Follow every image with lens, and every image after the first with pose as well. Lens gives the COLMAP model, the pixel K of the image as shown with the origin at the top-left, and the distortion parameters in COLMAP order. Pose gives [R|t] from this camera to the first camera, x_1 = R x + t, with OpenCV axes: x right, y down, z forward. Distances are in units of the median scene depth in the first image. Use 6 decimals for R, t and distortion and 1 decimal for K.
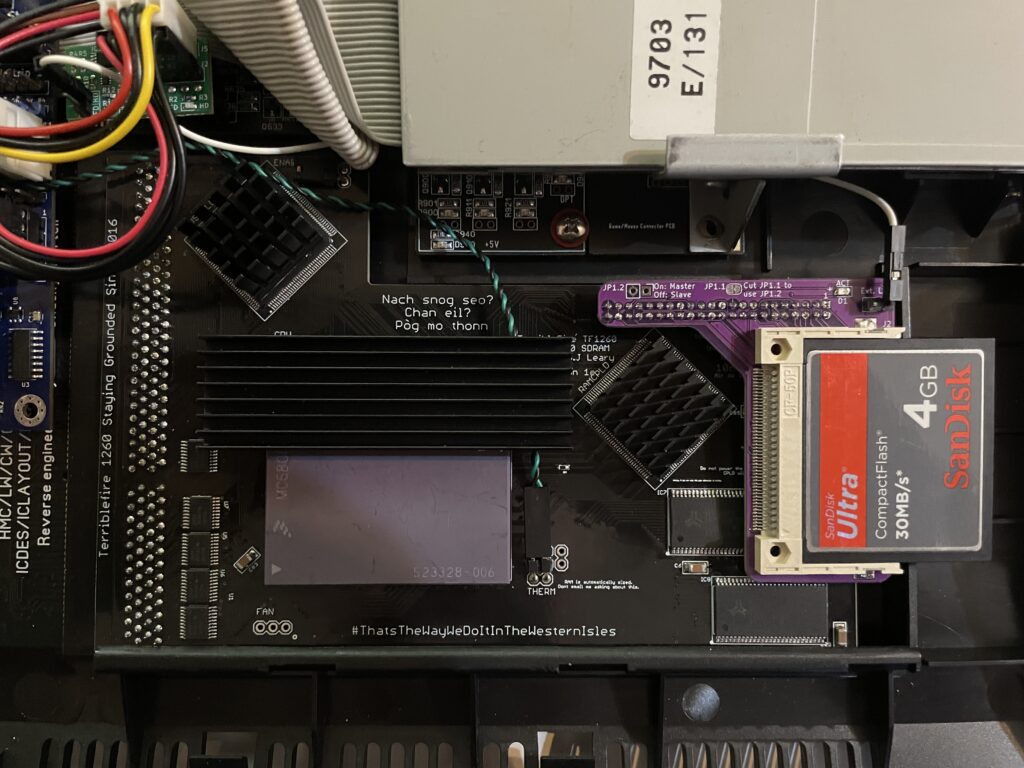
lens RADIAL K [[756.6, 0, 515.3], [0, 756.6, 385.5], [0, 0, 1]] dist [0.068553, -0.126416]
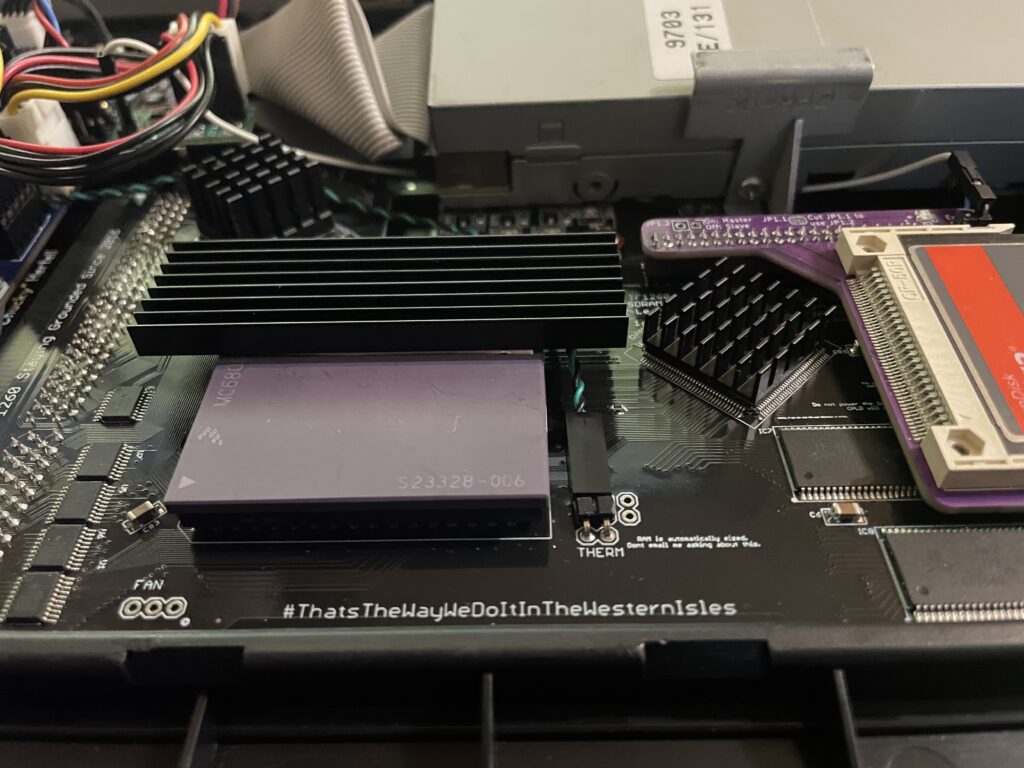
lens RADIAL K [[788.1, 0, 509.4], [0, 788.1, 378.5], [0, 0, 1]] dist [0.056653, -0.115426]
pose [[0.999336, -0.022979, -0.028287, -0.018421], [-0.002003, 0.740358, -0.672210, 0.599509], [0.036390, 0.671820, 0.739820, 0.431773]]
